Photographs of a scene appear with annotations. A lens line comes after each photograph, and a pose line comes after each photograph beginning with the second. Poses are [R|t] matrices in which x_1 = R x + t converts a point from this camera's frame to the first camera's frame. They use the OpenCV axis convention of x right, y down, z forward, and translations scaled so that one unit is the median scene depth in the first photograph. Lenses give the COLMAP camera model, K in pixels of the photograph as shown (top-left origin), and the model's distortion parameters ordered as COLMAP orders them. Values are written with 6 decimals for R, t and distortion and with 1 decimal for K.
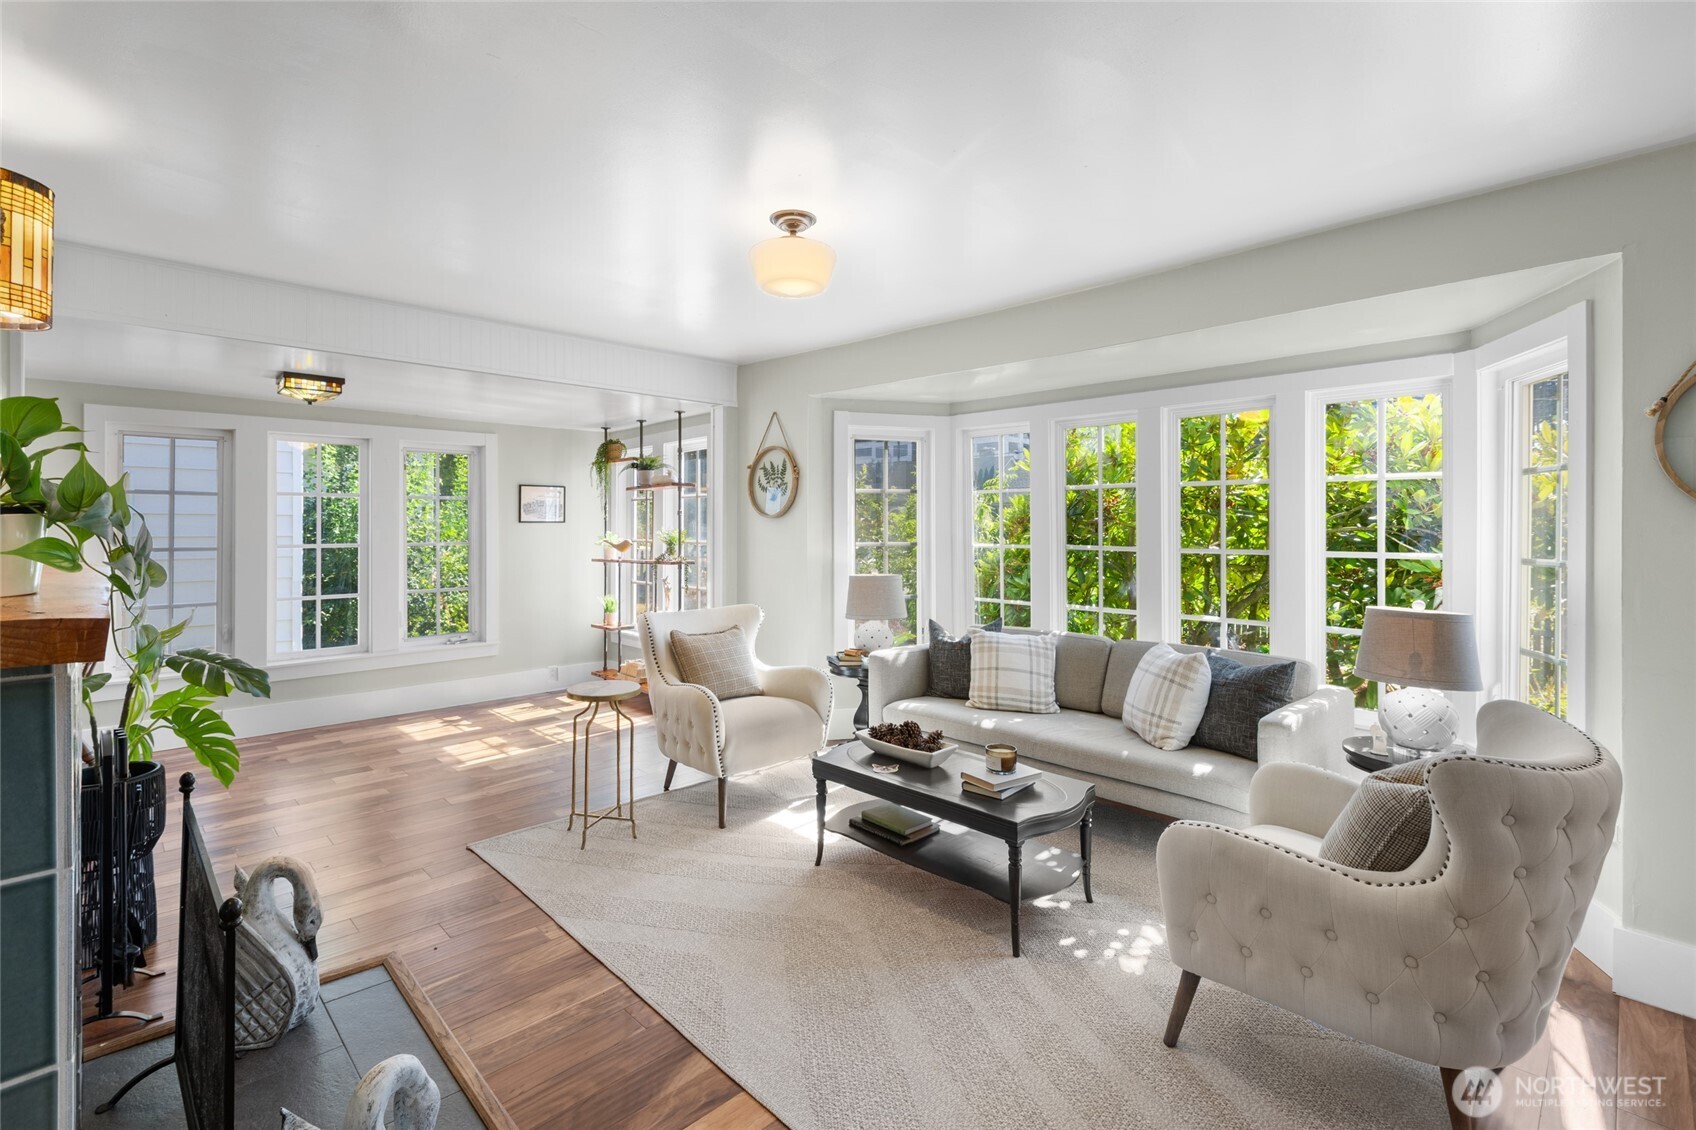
lens RADIAL K [[773.1, 0, 824.6], [0, 773.1, 521.2], [0, 0, 1]] dist [-0.002516, 0.000558]
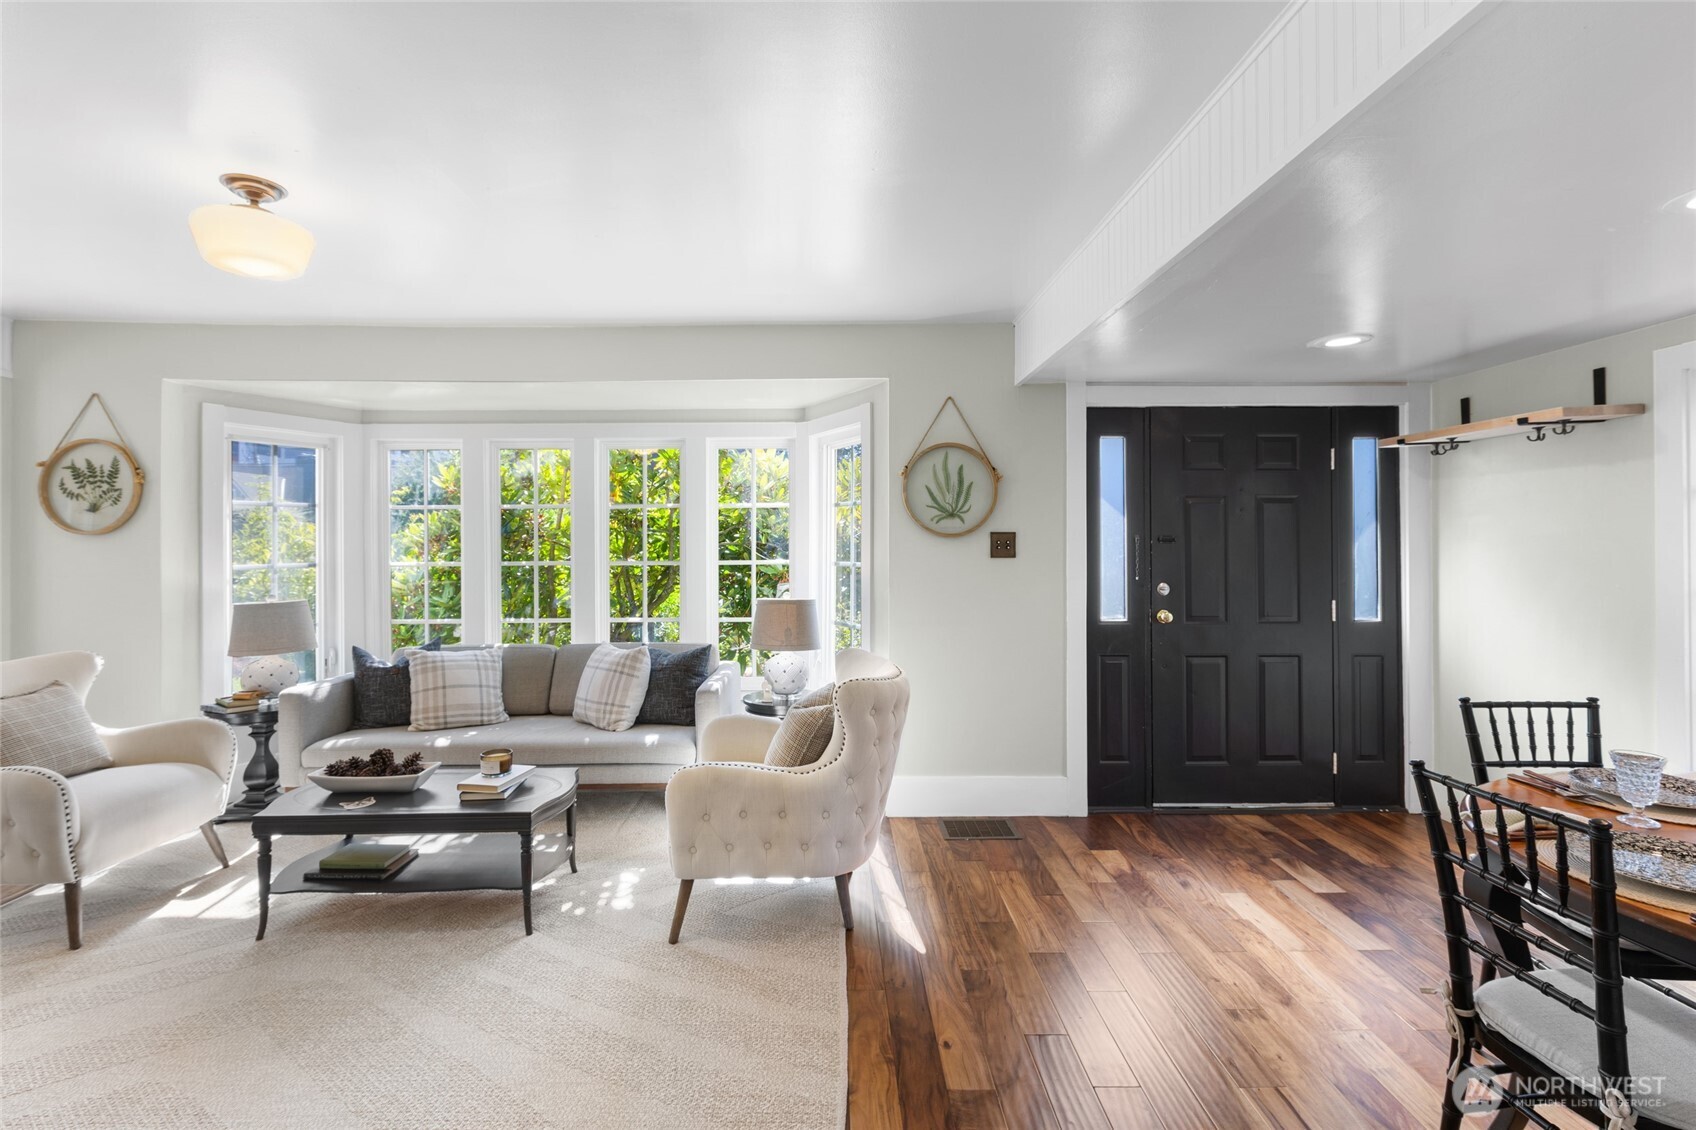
lens RADIAL K [[773.1, 0, 830.6], [0, 773.1, 540.9], [0, 0, 1]] dist [-0.002516, 0.000558]
pose [[0.687302, -0.004015, 0.726360, -0.186851], [0.002571, 0.999992, 0.003094, 0.002011], [-0.726367, -0.000259, 0.687307, -0.047218]]
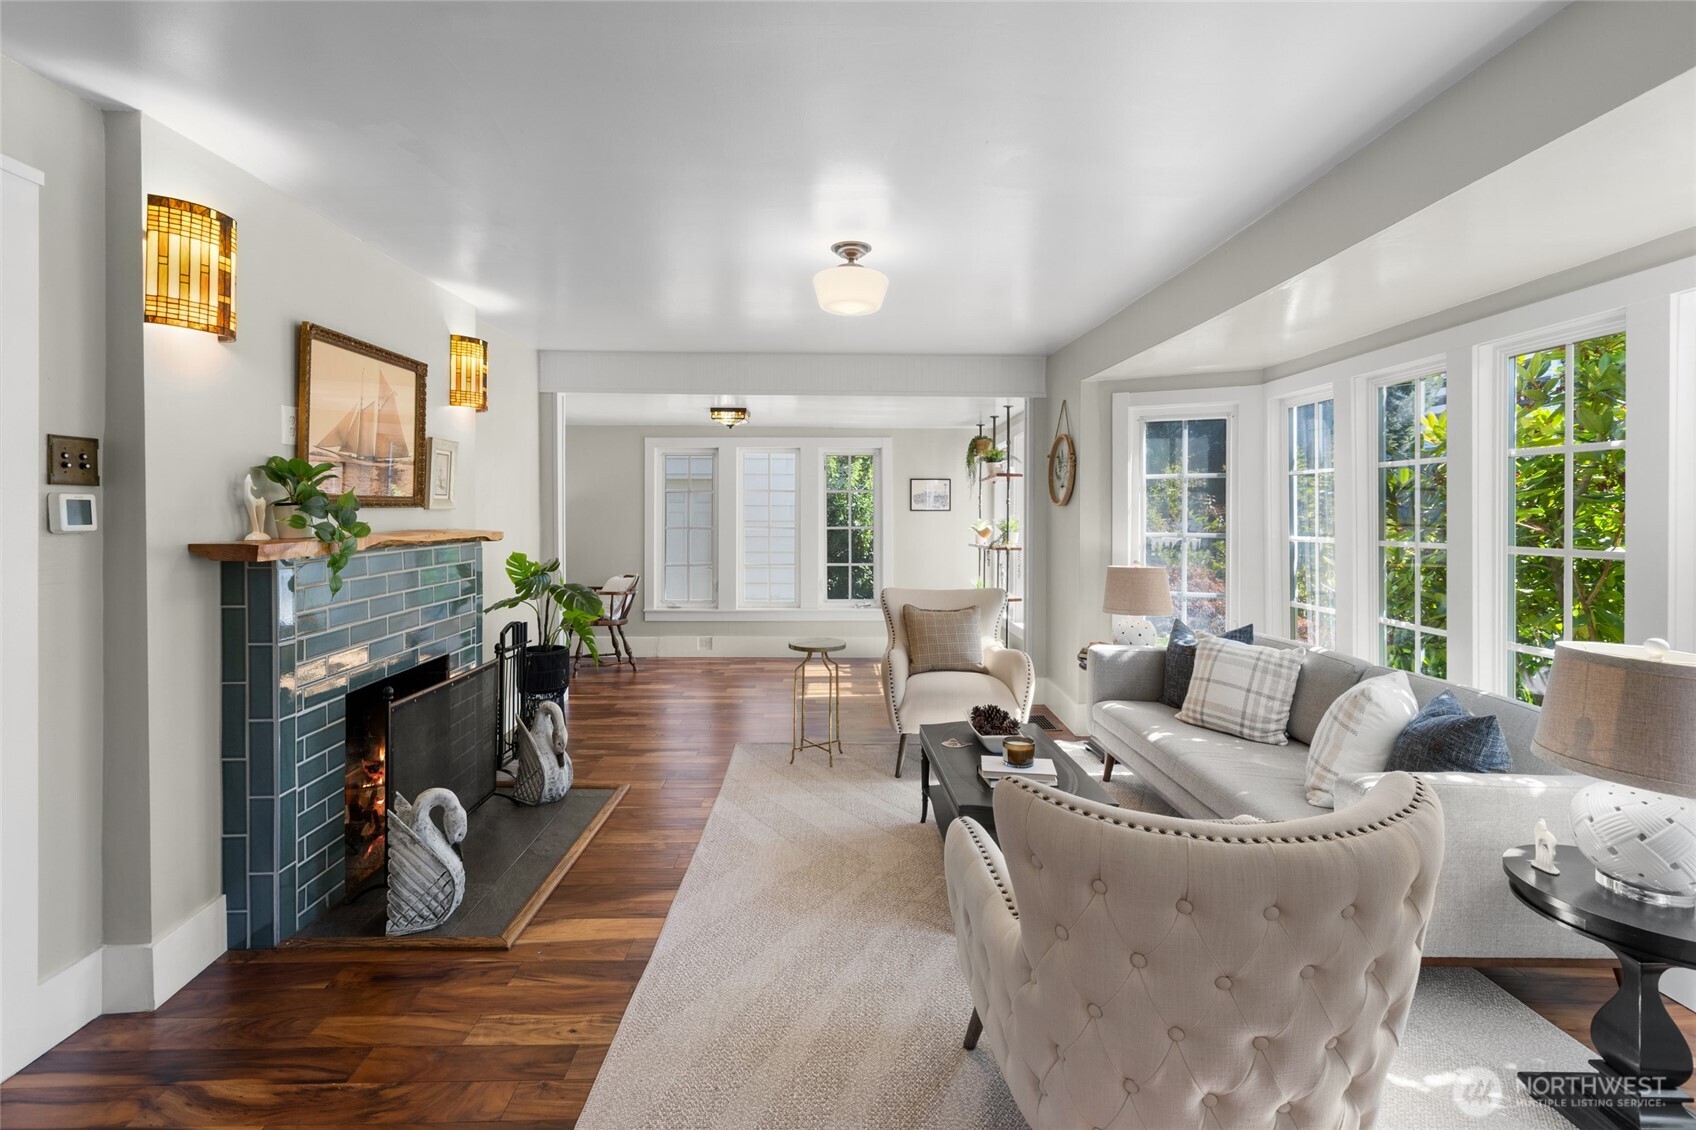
lens RADIAL K [[773.1, 0, 844.3], [0, 773.1, 511.2], [0, 0, 1]] dist [-0.002516, 0.000558]
pose [[0.734389, 0.000510, -0.678729, 0.614275], [-0.000160, 1.000000, 0.000579, 0.002895], [0.678729, -0.000317, 0.734389, 0.113511]]
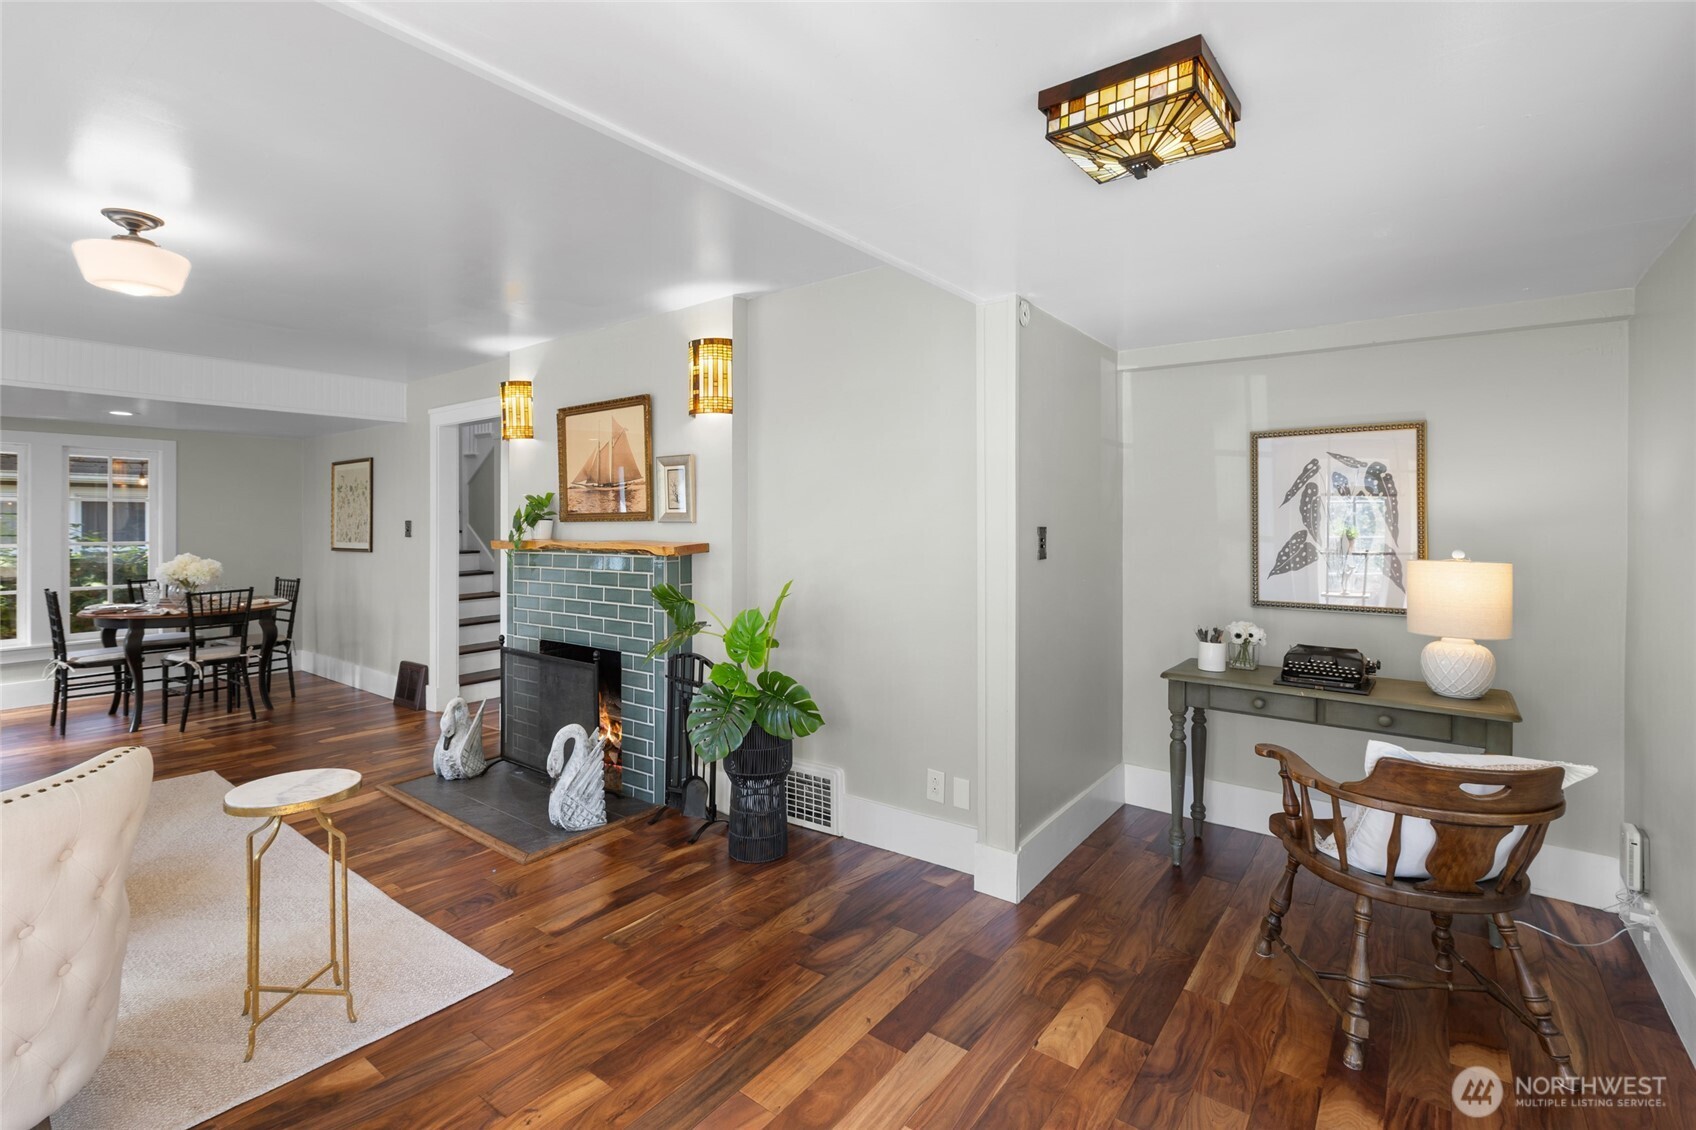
lens RADIAL K [[773.1, 0, 833.8], [0, 773.1, 508.4], [0, 0, 1]] dist [-0.002516, 0.000558]
pose [[-0.988549, 0.005444, -0.150799, -0.653274], [0.006985, 0.999929, -0.009689, -0.007335], [0.150735, -0.010631, -0.988517, 1.759769]]
